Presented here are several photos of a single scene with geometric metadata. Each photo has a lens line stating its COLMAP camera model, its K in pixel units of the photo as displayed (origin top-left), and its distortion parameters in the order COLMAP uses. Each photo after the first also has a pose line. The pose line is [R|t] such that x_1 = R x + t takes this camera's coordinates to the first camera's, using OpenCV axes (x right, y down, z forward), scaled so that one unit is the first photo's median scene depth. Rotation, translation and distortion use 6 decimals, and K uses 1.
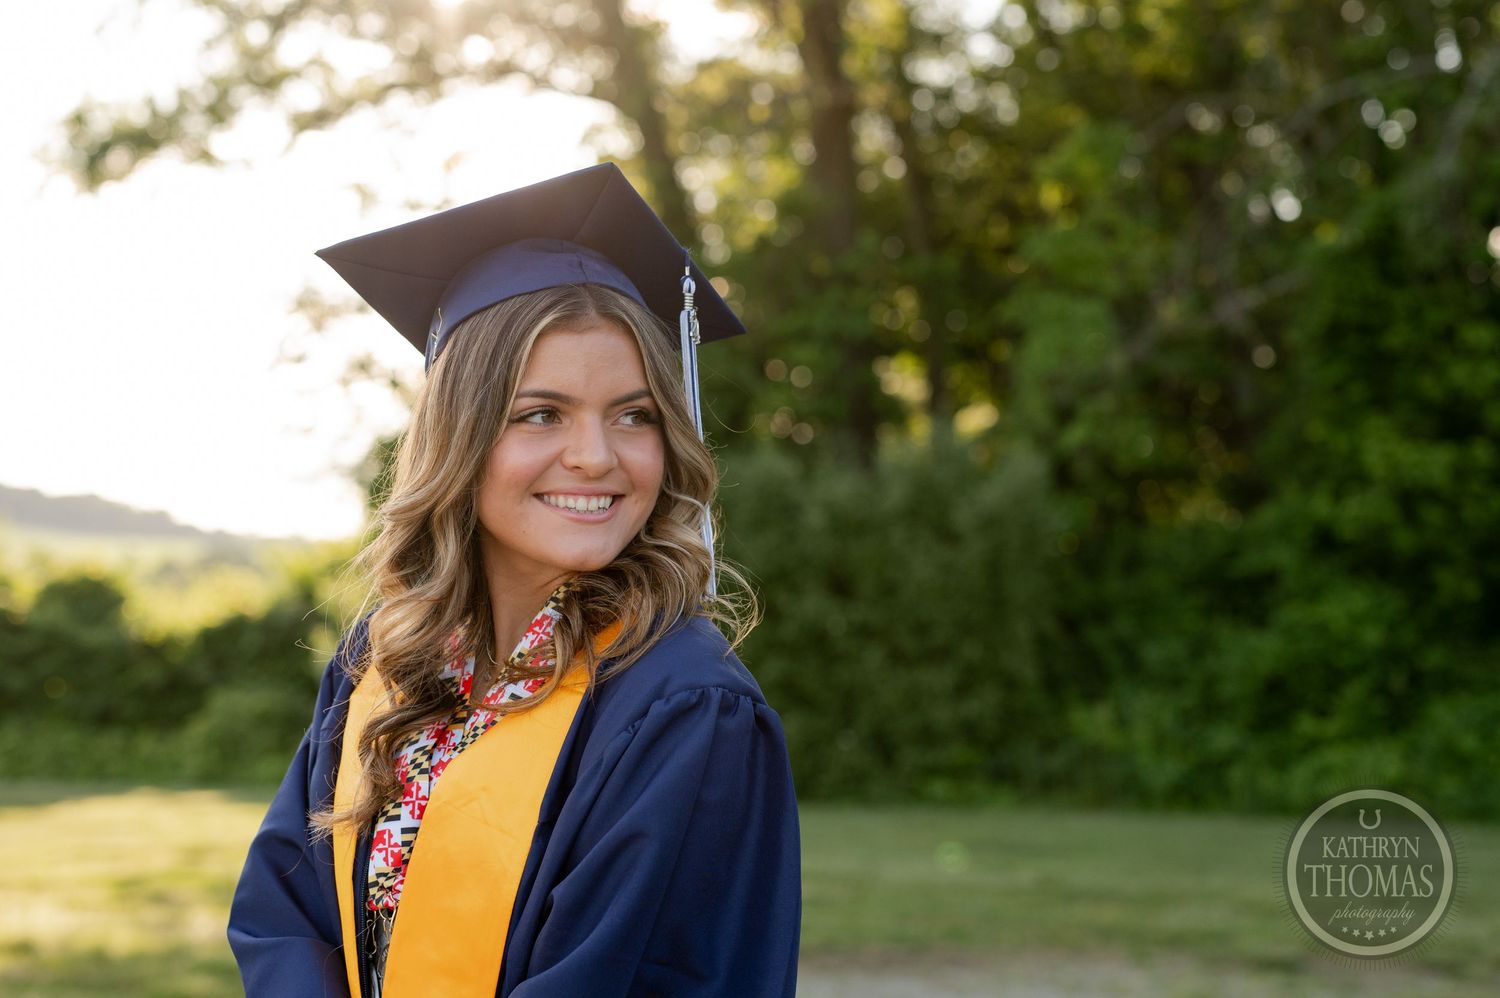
lens RADIAL K [[2281.5, 0, 767.9], [0, 2281.5, 502.1], [0, 0, 1]] dist [-0.025465, 0.069906]
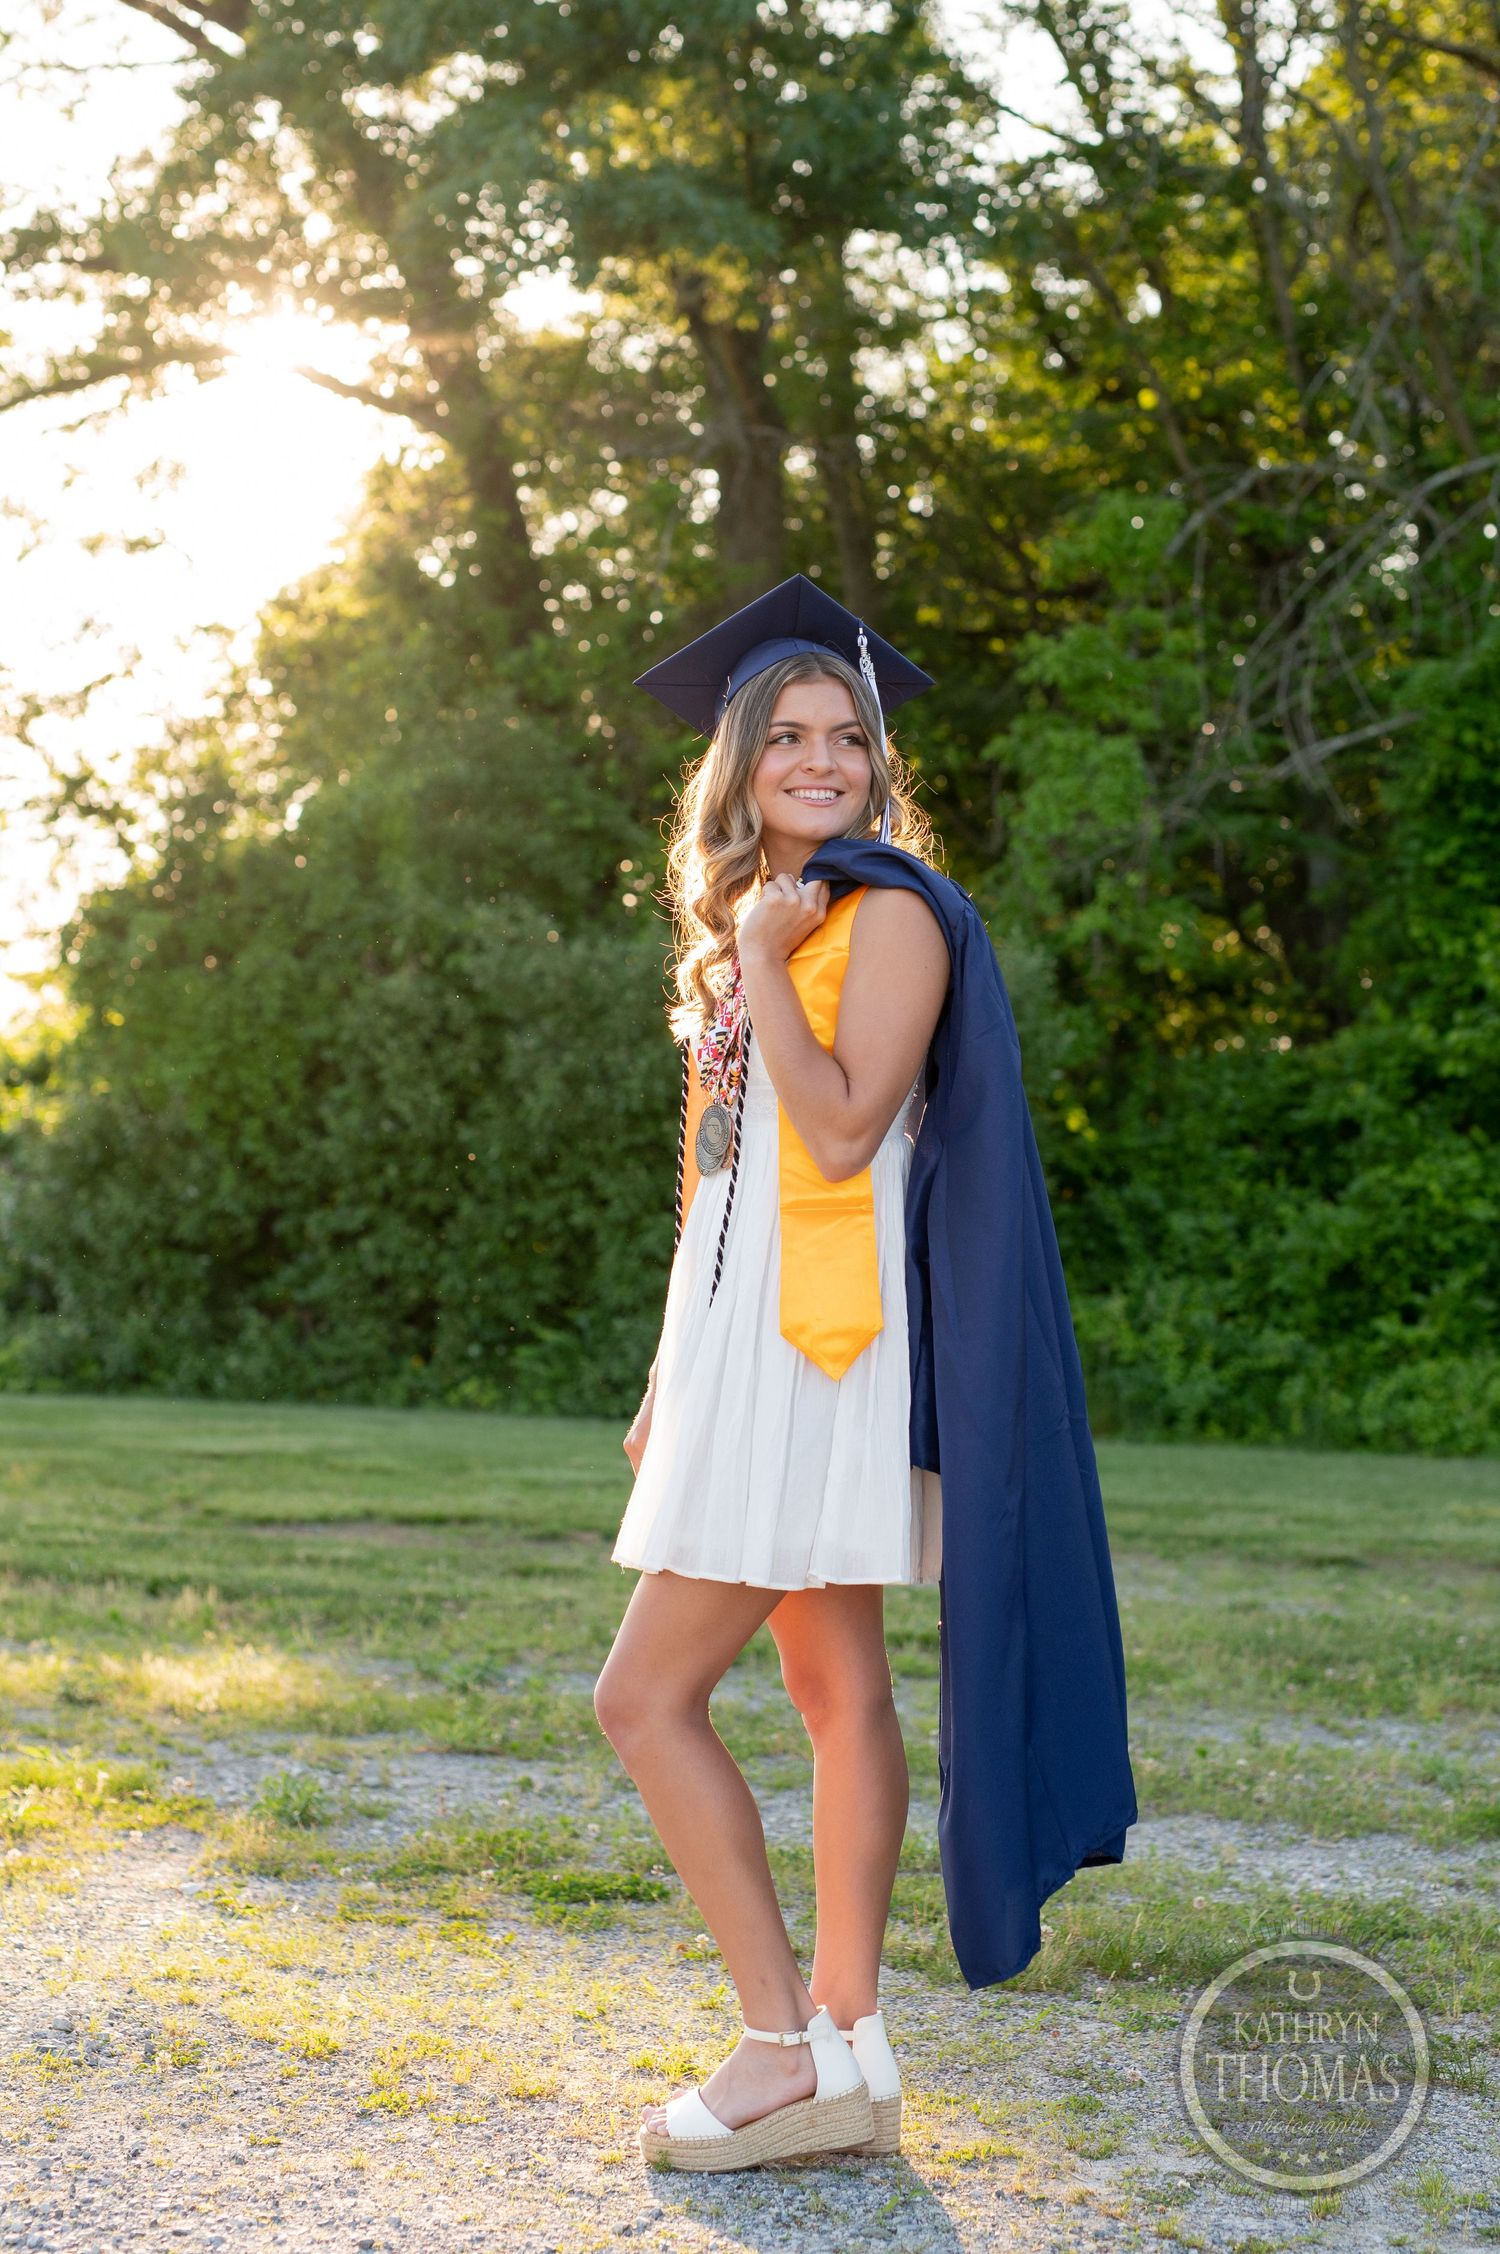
lens RADIAL K [[3784.9, 0, 812.6], [0, 3784.9, 1030.5], [0, 0, 1]] dist [-0.000834, -0.024070]
pose [[0.996776, 0.033297, 0.072994, -0.031466], [-0.033613, 0.999430, 0.003114, 0.003068], [-0.072848, -0.005557, 0.997328, -0.155842]]
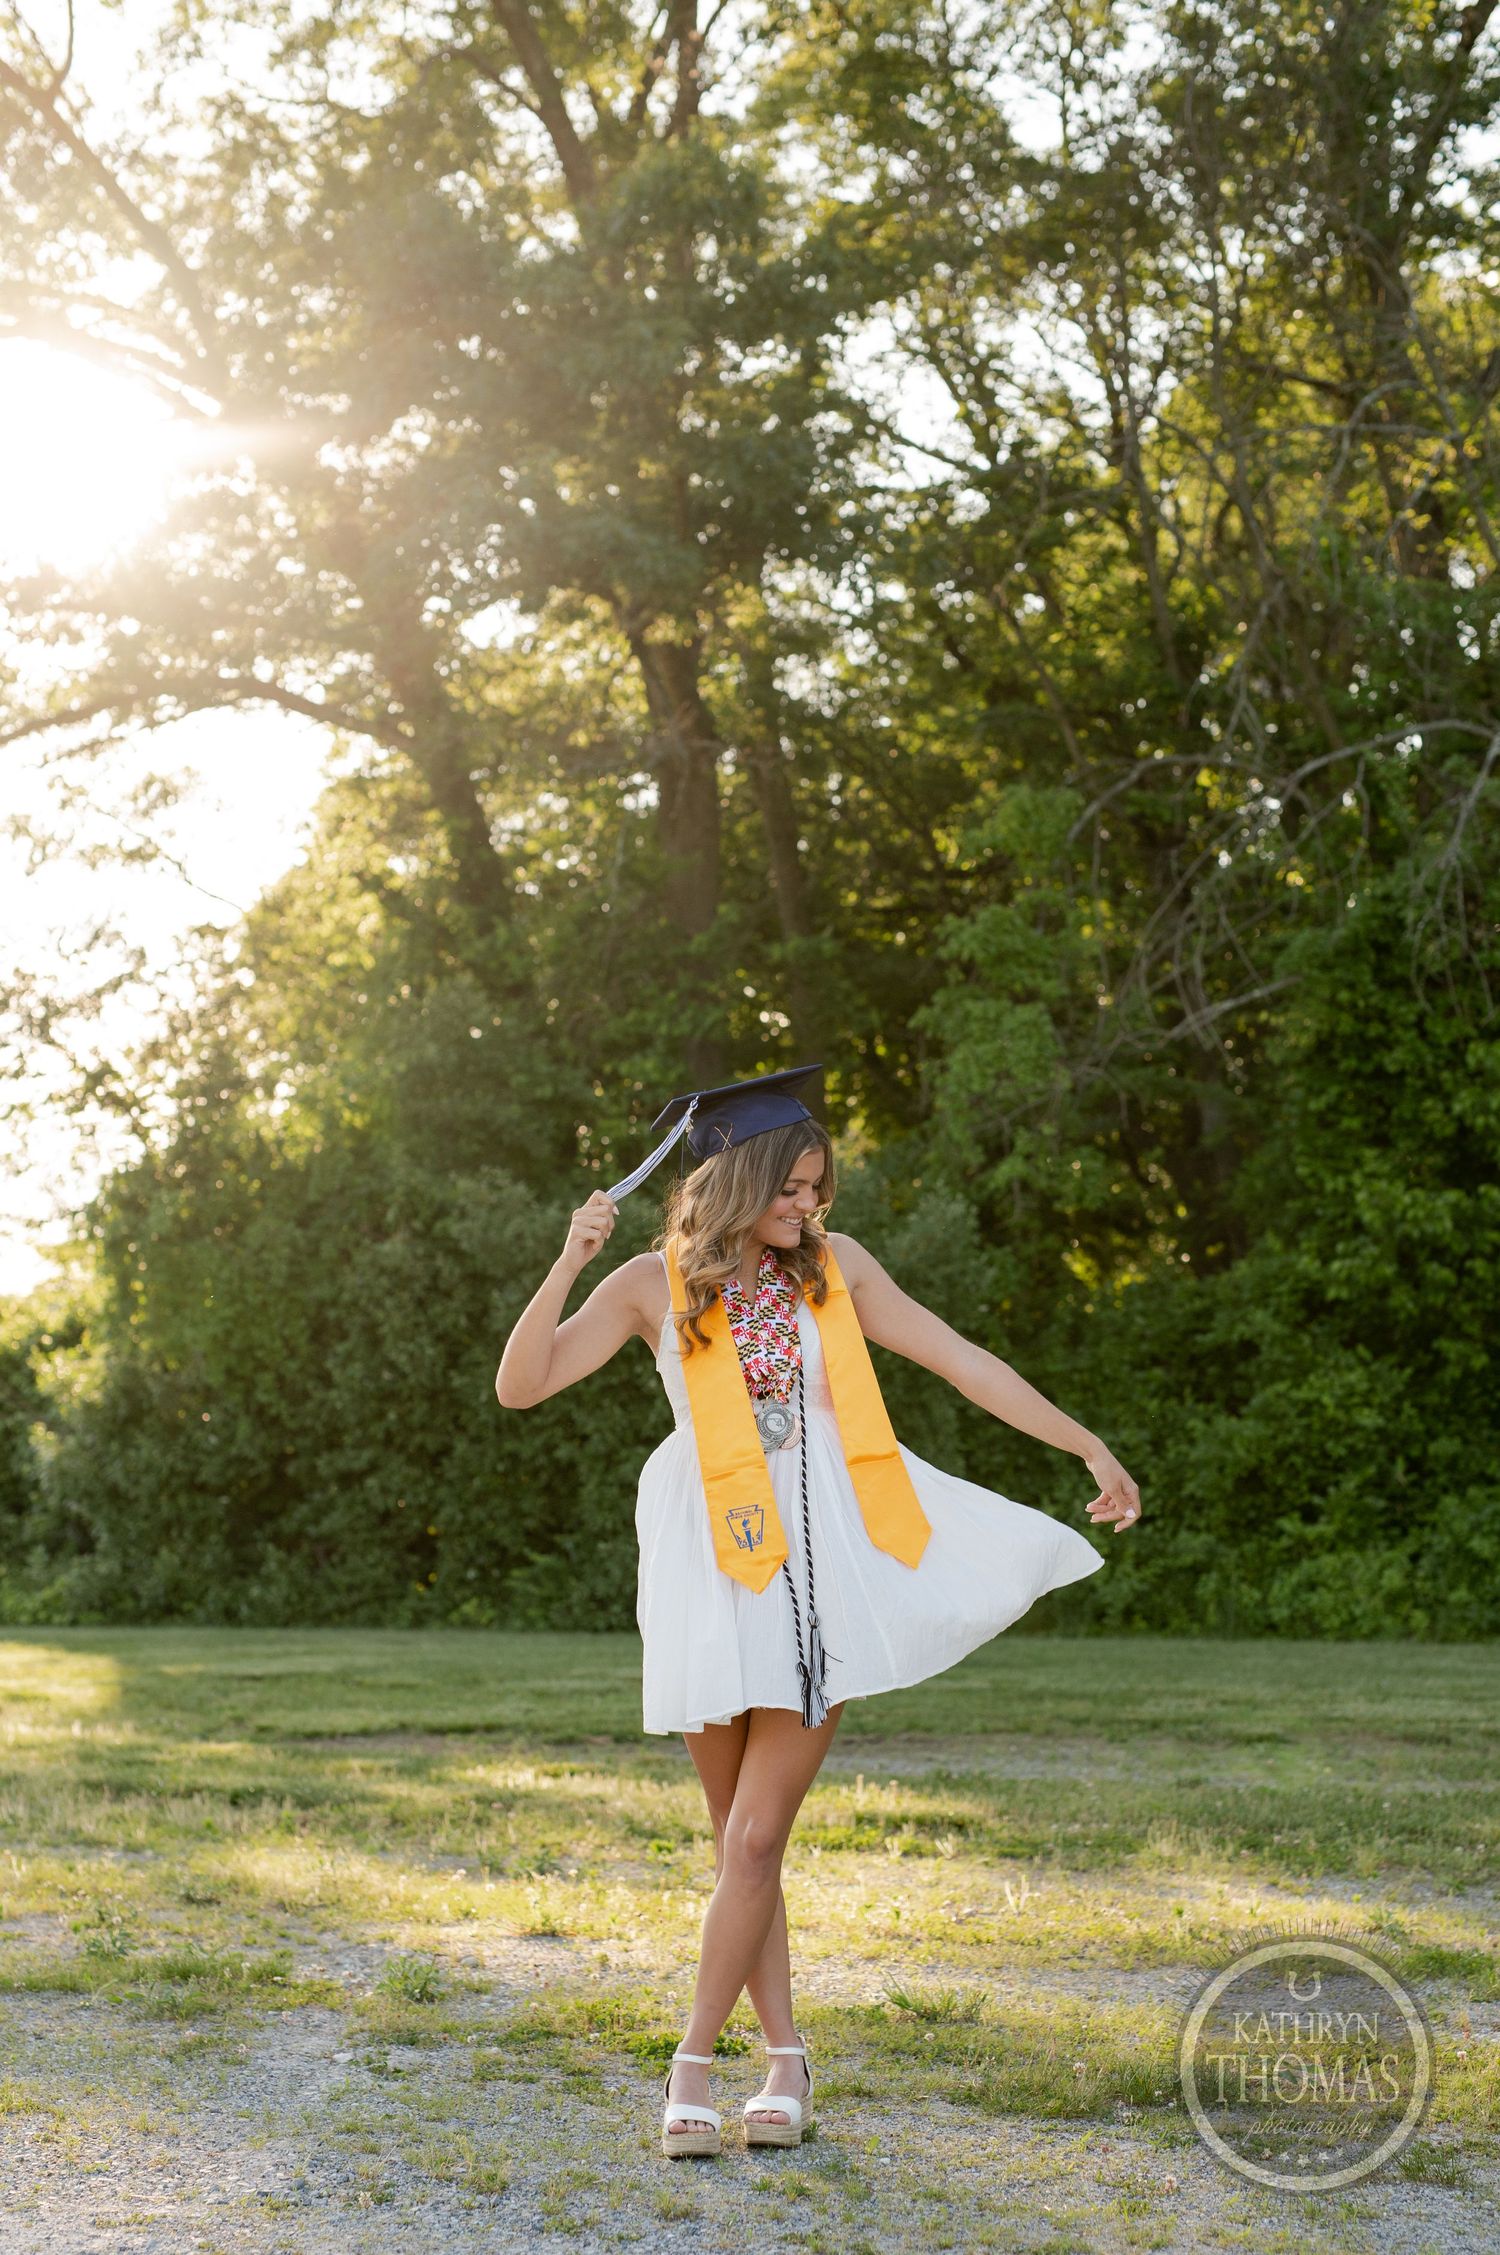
lens RADIAL K [[3459.3, 0, 750.7], [0, 3459.3, 1255.2], [0, 0, 1]] dist [-0.018031, 0.082305]
pose [[0.996937, -0.000122, 0.078207, -0.042422], [0.000088, 1.000000, 0.000434, -0.000783], [-0.078207, -0.000425, 0.996937, -0.175087]]
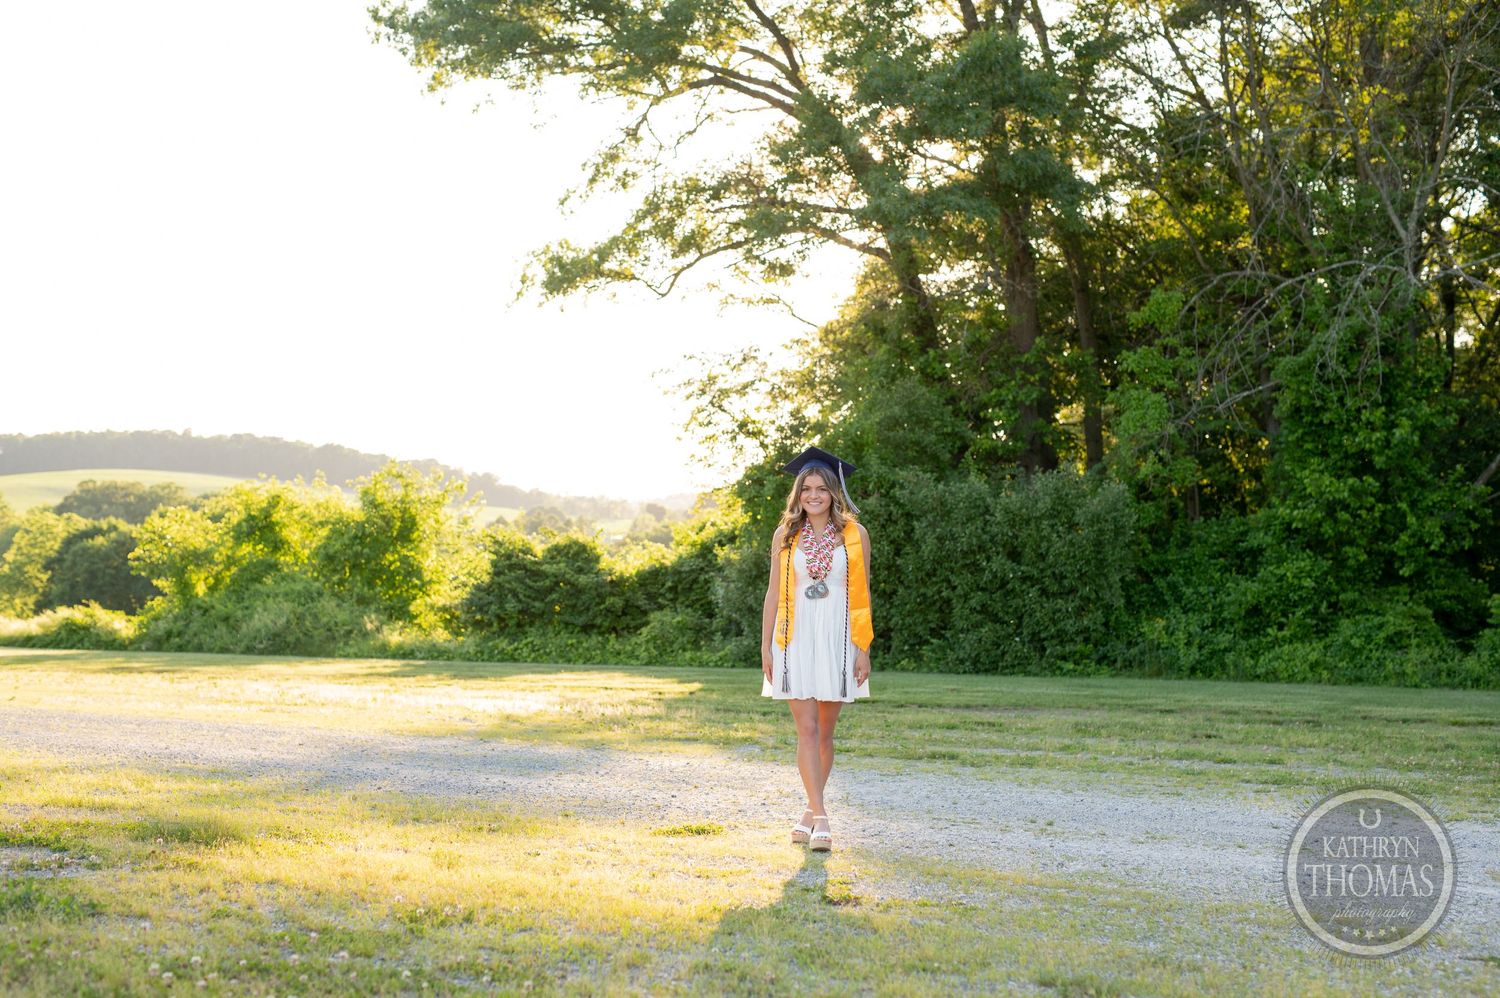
lens RADIAL K [[2062.6, 0, 749.9], [0, 2062.6, 554.5], [0, 0, 1]] dist [-0.013396, -0.145453]
pose [[0.992452, 0.004356, -0.122557, 0.019402], [0.000948, 0.999067, 0.043184, -0.026464], [0.122631, -0.042975, 0.991521, -0.510599]]
